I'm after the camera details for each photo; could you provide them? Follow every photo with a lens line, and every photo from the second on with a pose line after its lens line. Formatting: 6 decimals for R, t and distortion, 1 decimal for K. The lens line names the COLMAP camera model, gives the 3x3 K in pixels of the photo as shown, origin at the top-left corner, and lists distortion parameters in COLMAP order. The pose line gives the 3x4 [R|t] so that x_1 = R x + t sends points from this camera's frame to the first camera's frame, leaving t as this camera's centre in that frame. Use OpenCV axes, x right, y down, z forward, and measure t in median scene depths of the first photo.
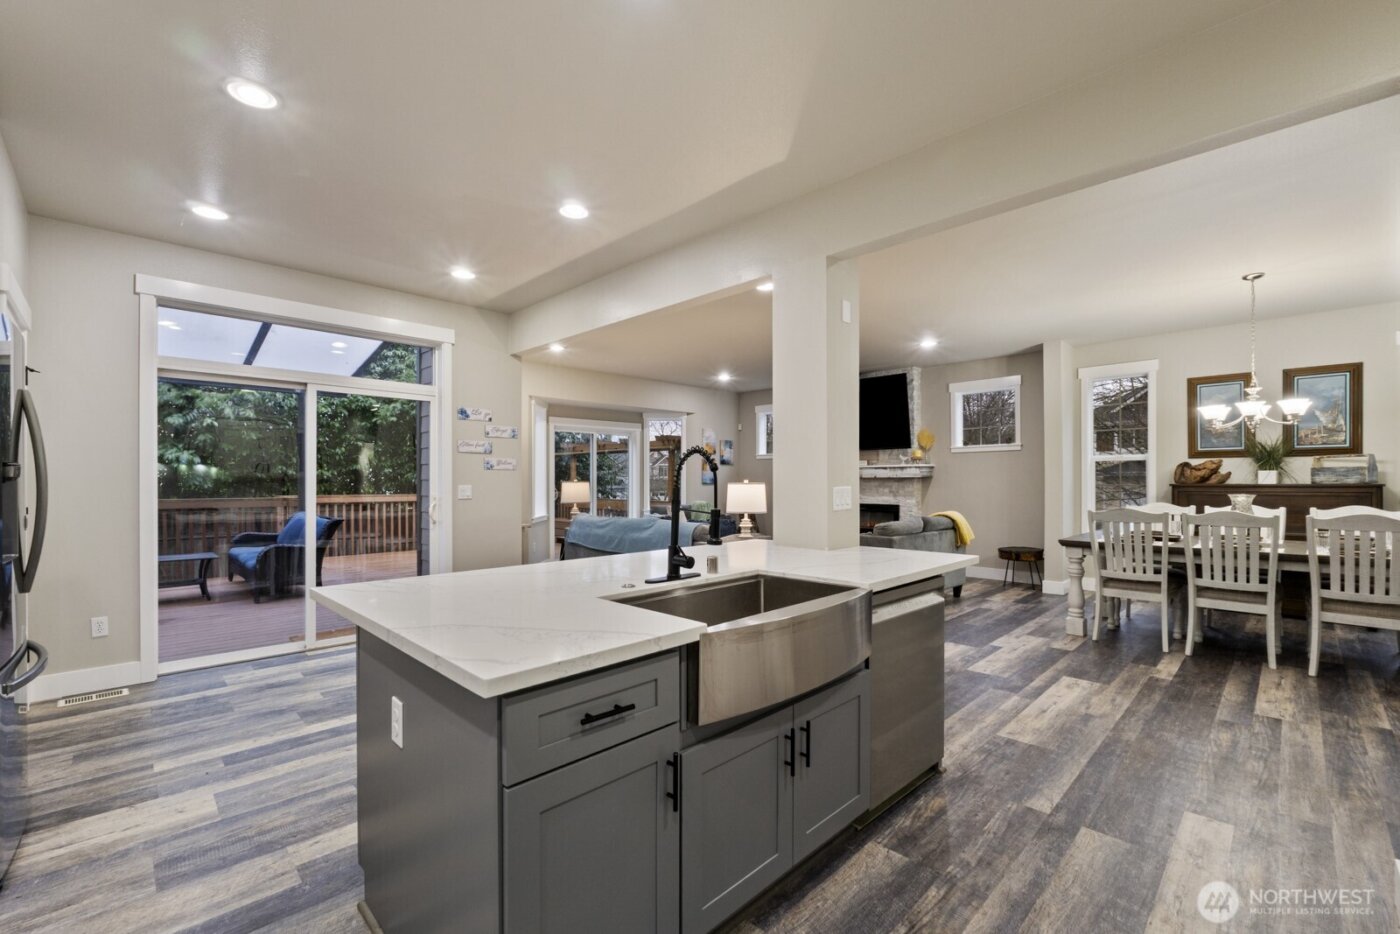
lens RADIAL K [[587.6, 0, 705.0], [0, 587.6, 472.2], [0, 0, 1]] dist [-0.006816, -0.002150]
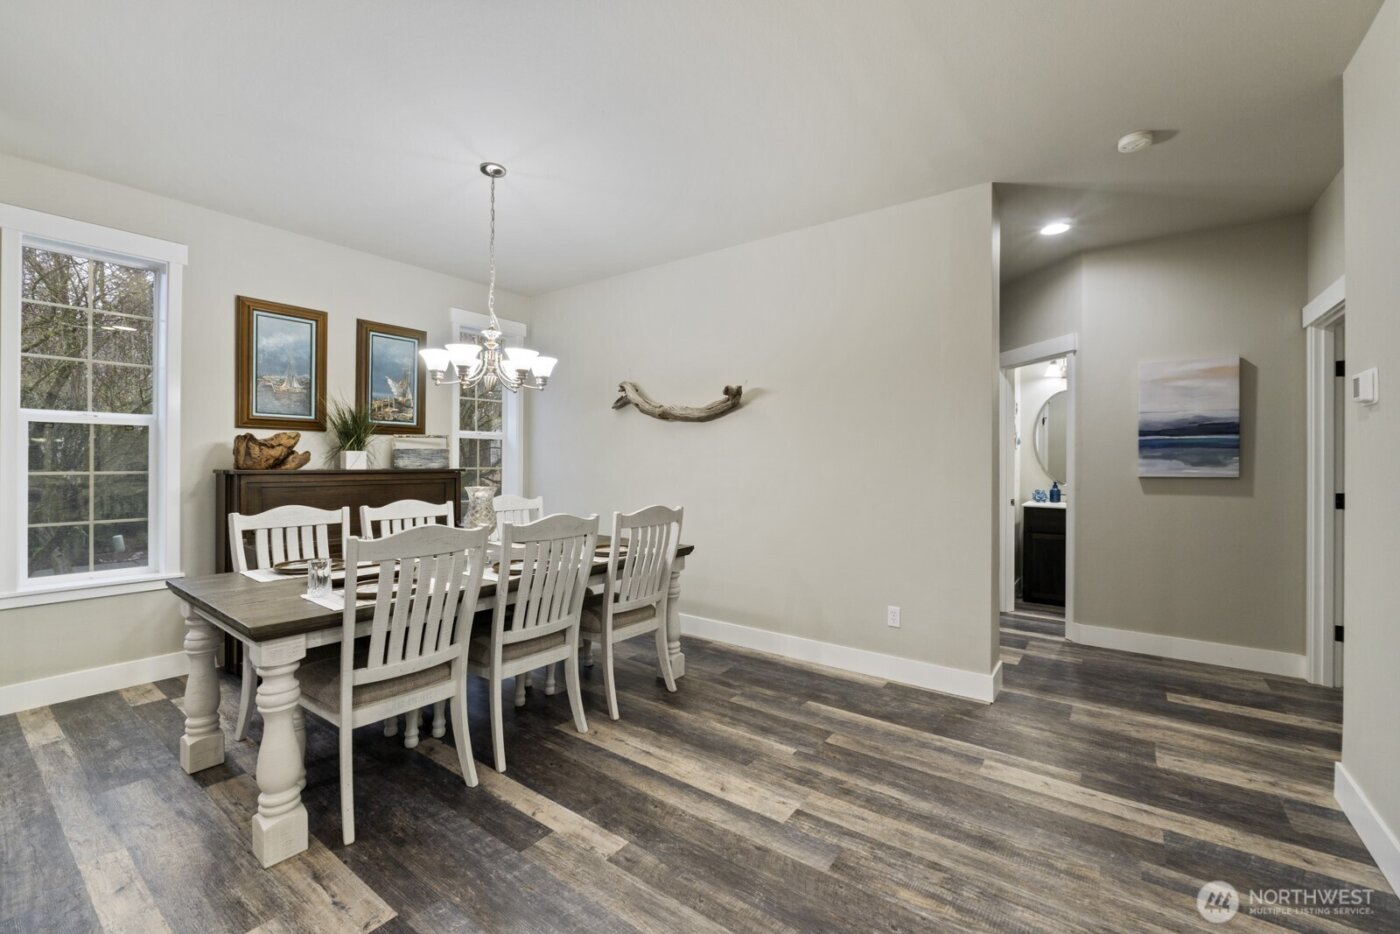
lens RADIAL K [[587.6, 0, 698.0], [0, 587.6, 465.5], [0, 0, 1]] dist [-0.006816, -0.002150]
pose [[-0.151157, -0.001670, 0.988508, 0.286241], [-0.016824, 0.999858, -0.000884, 0.014032], [-0.988367, -0.016764, -0.151163, 1.116219]]
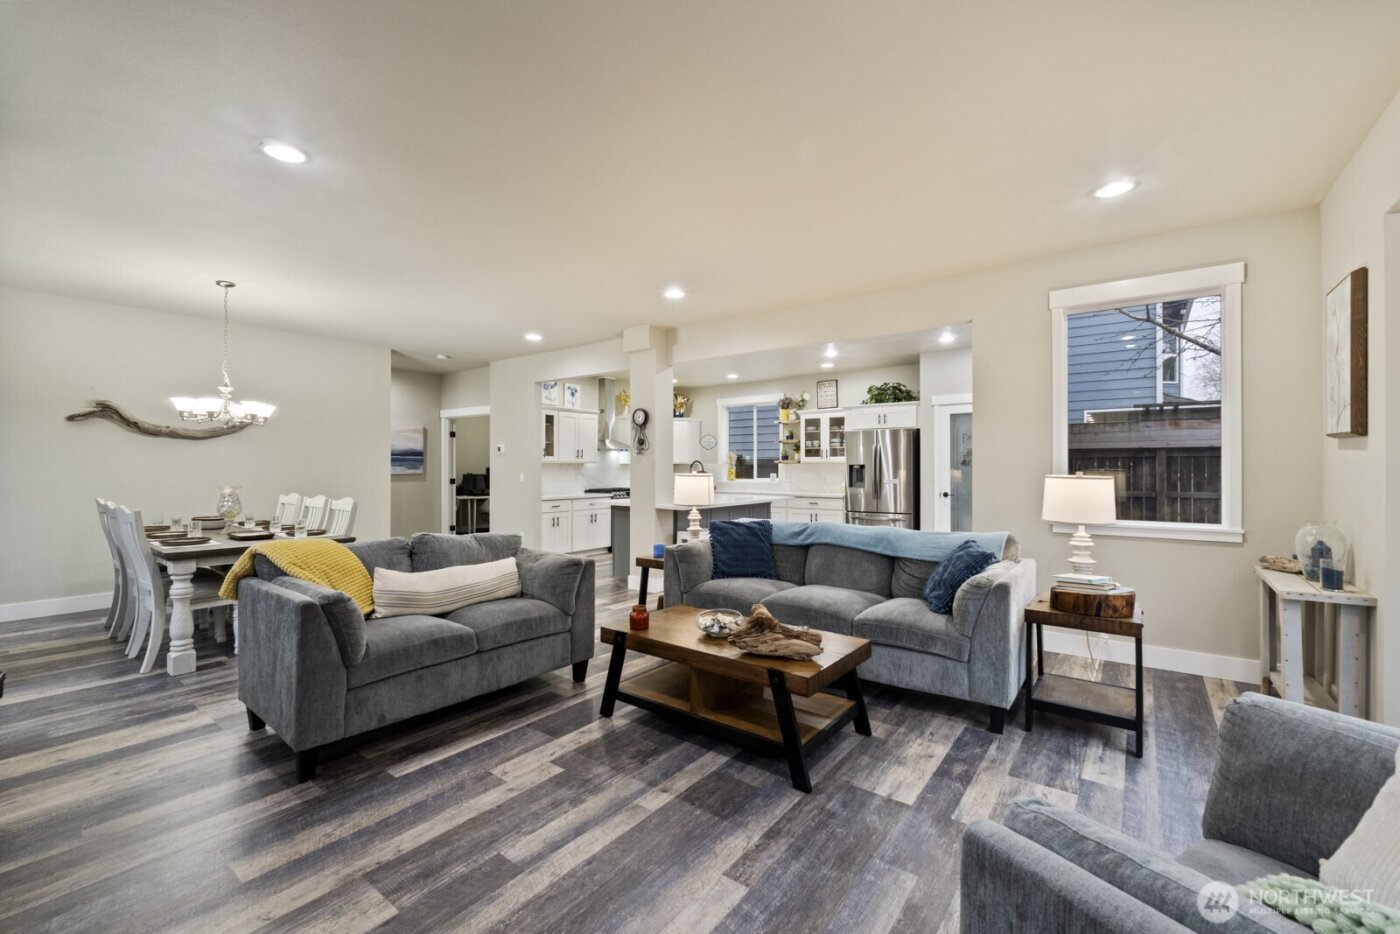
lens RADIAL K [[587.6, 0, 701.8], [0, 587.6, 464.6], [0, 0, 1]] dist [-0.006816, -0.002150]
pose [[-0.991714, 0.002556, -0.128440, 0.265031], [0.004743, 0.999849, -0.016723, 0.028481], [0.128378, -0.017194, -0.991576, 2.846157]]
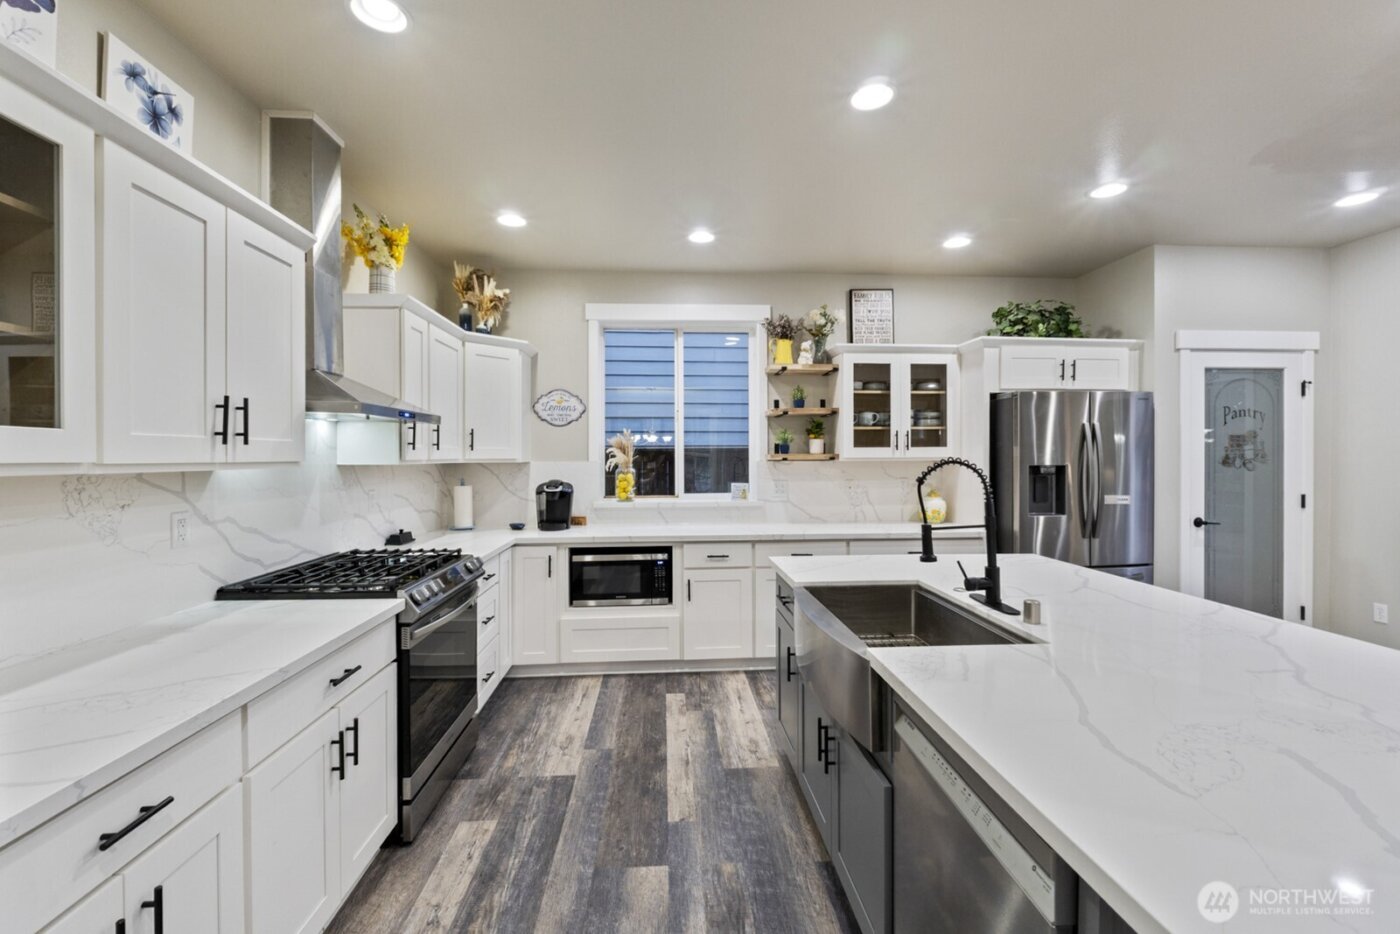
lens RADIAL K [[587.6, 0, 702.6], [0, 587.6, 456.0], [0, 0, 1]] dist [-0.006816, -0.002150]
pose [[-0.660260, 0.003794, -0.751027, 0.579344], [0.013851, 0.999879, -0.007126, -0.026947], [0.750909, -0.015107, -0.660233, 0.780853]]
